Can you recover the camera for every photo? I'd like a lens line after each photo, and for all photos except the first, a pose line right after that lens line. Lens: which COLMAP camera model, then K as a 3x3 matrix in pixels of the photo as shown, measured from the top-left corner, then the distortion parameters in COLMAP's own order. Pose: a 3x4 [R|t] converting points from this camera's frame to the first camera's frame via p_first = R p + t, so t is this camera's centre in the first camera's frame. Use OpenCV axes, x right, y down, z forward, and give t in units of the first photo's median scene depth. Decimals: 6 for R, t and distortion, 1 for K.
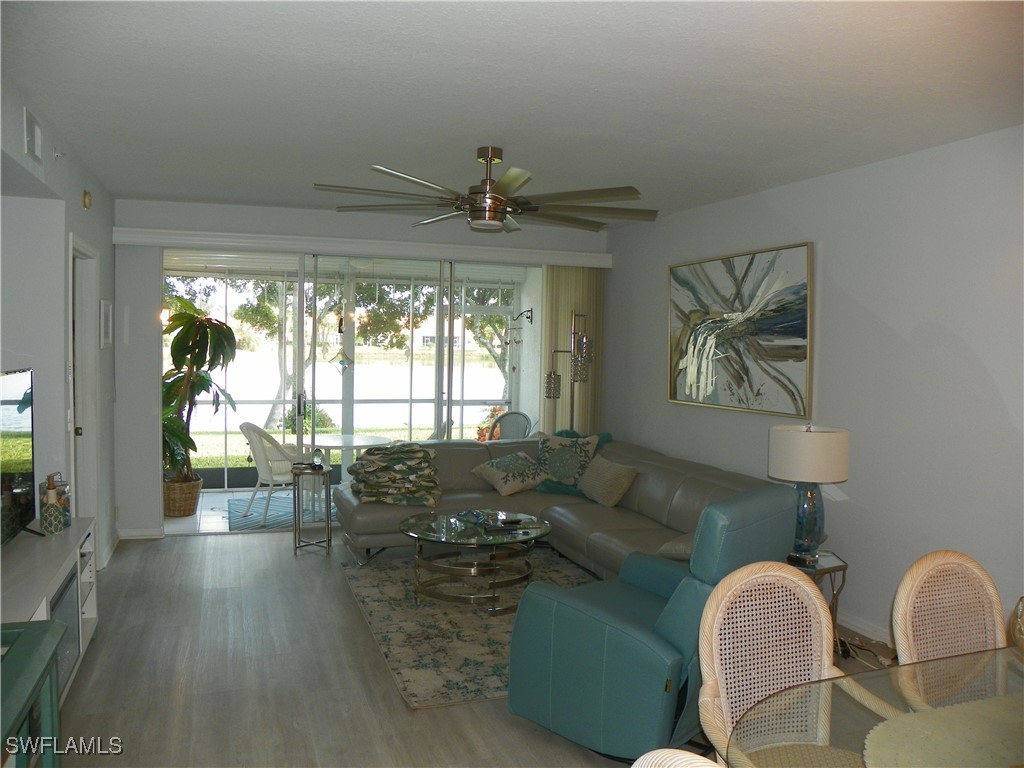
lens RADIAL K [[777.7, 0, 512.0], [0, 777.7, 384.0], [0, 0, 1]] dist [-0.164826, 0.093450]
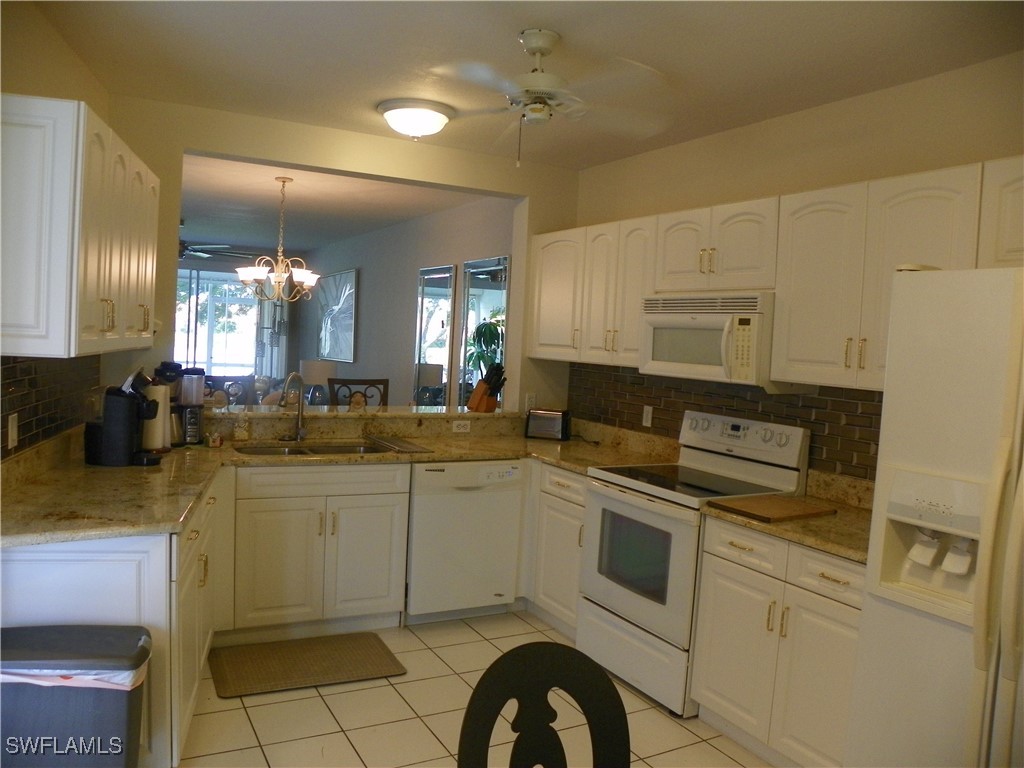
lens RADIAL K [[777.7, 0, 512.0], [0, 777.7, 384.0], [0, 0, 1]] dist [-0.164826, 0.093450]
pose [[0.988059, 0.020752, 0.152672, 0.432271], [-0.021838, 0.999747, 0.005444, 0.072084], [-0.152521, -0.008713, 0.988262, -0.853326]]
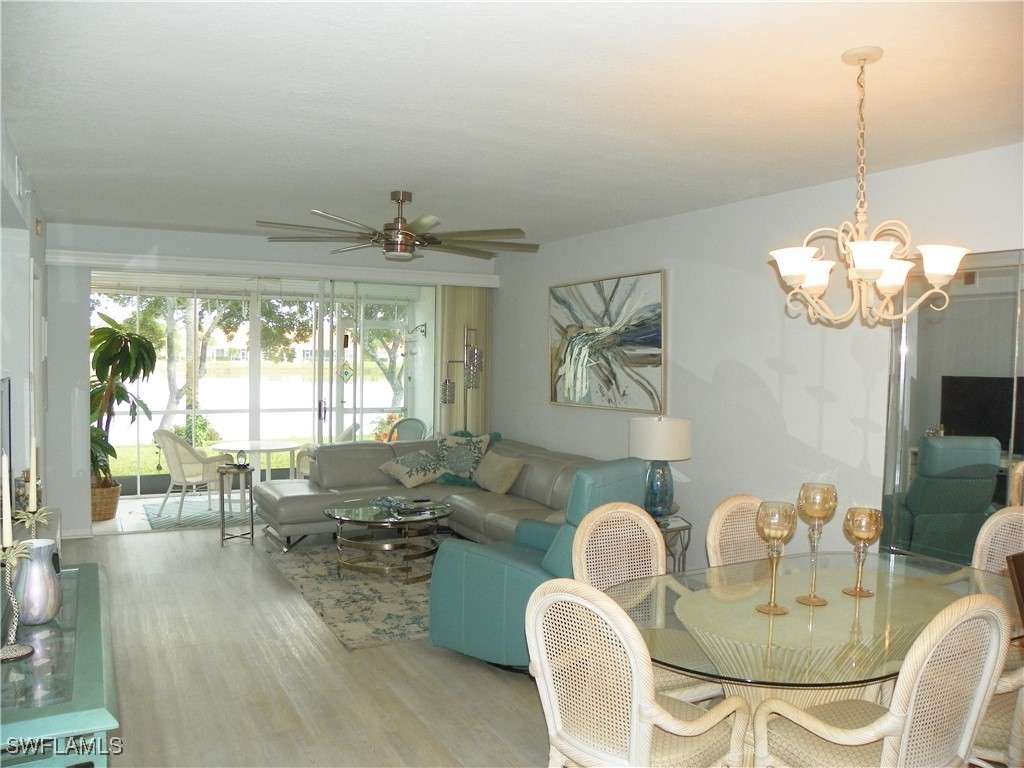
lens RADIAL K [[784.2, 0, 512.0], [0, 784.2, 384.0], [0, 0, 1]] dist [-0.171273, 0.117940]
pose [[0.988804, -0.011251, 0.148794, -0.033079], [0.013757, 0.999780, -0.015827, 0.012844], [-0.148583, 0.017697, 0.988742, -0.181222]]
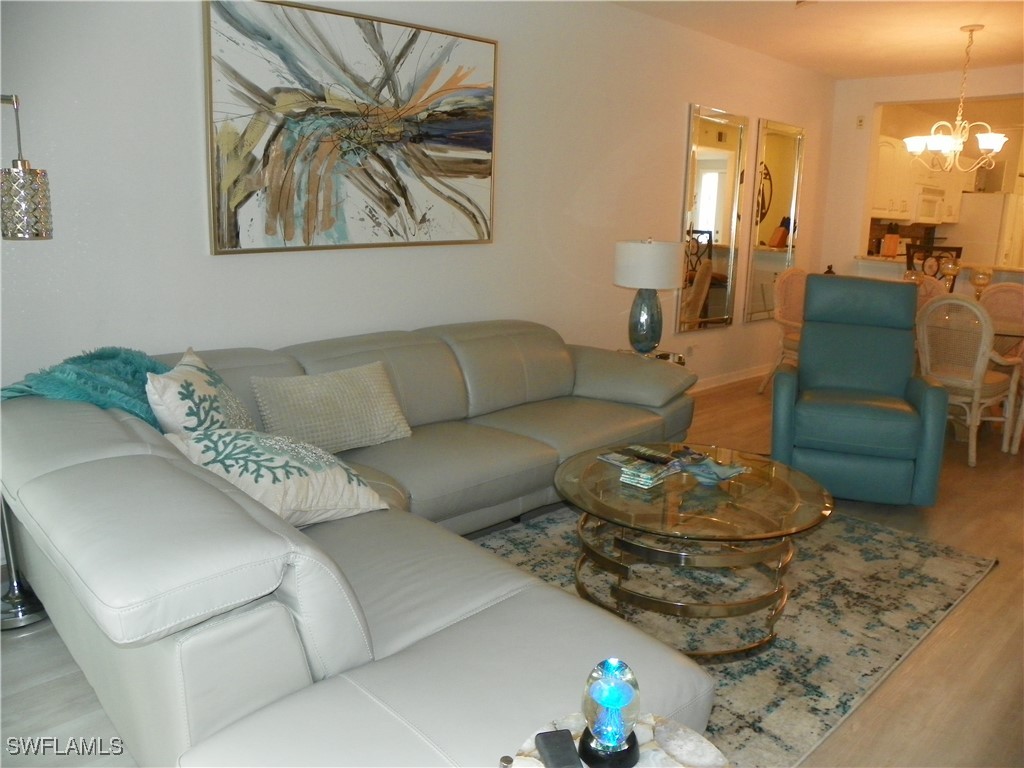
lens RADIAL K [[776.9, 0, 506.6], [0, 776.9, 388.2], [0, 0, 1]] dist [-0.171695, 0.123703]
pose [[-0.385405, -0.239352, 0.891164, -0.429790], [0.018319, 0.963597, 0.266729, -0.028686], [-0.922566, 0.119124, -0.366991, 1.203599]]
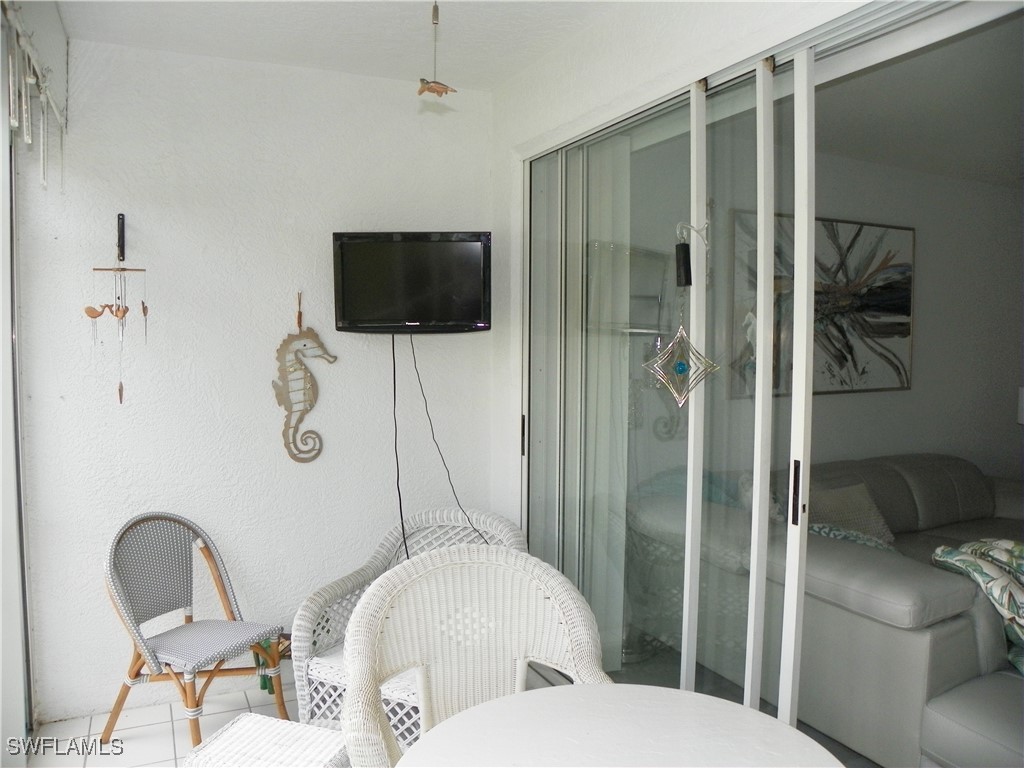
lens RADIAL K [[776.9, 0, 506.6], [0, 776.9, 388.2], [0, 0, 1]] dist [-0.171695, 0.123703]
pose [[-0.077384, -0.078309, 0.993921, -0.573707], [0.052142, 0.995228, 0.082471, -0.067444], [-0.995637, 0.058208, -0.072932, 1.488701]]
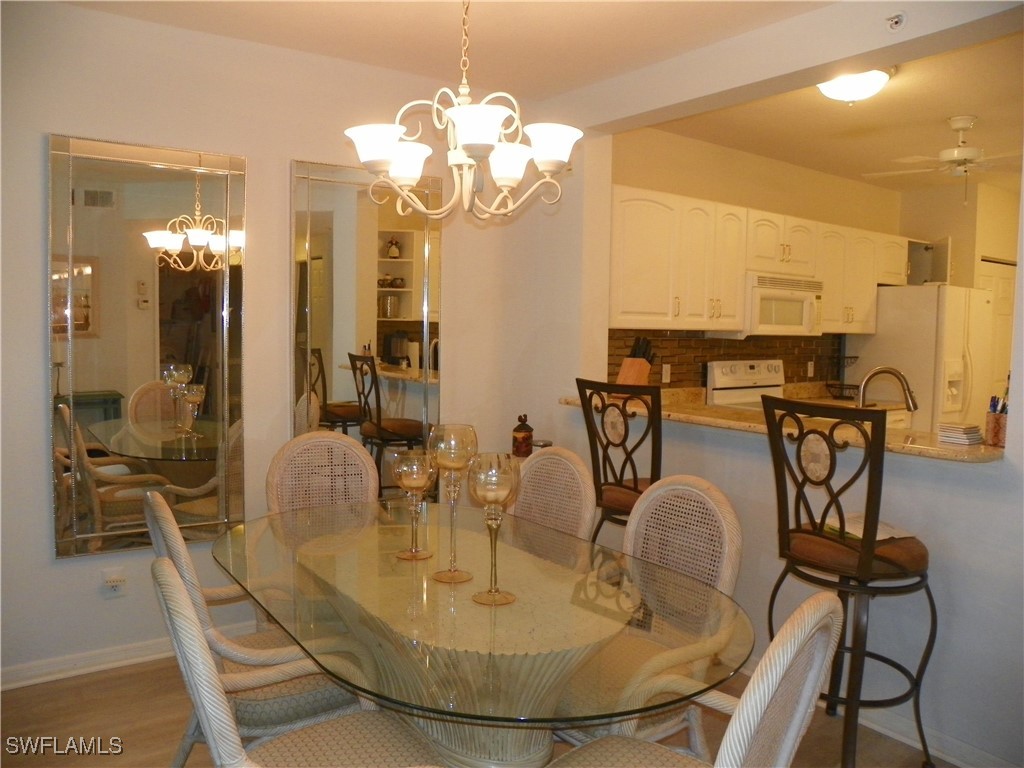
lens RADIAL K [[784.2, 0, 512.0], [0, 784.2, 384.0], [0, 0, 1]] dist [-0.171273, 0.117940]
pose [[-0.267408, -0.097661, 0.958622, -0.147101], [0.033587, 0.993301, 0.110563, 0.010744], [-0.962998, 0.061762, -0.262337, 0.374381]]
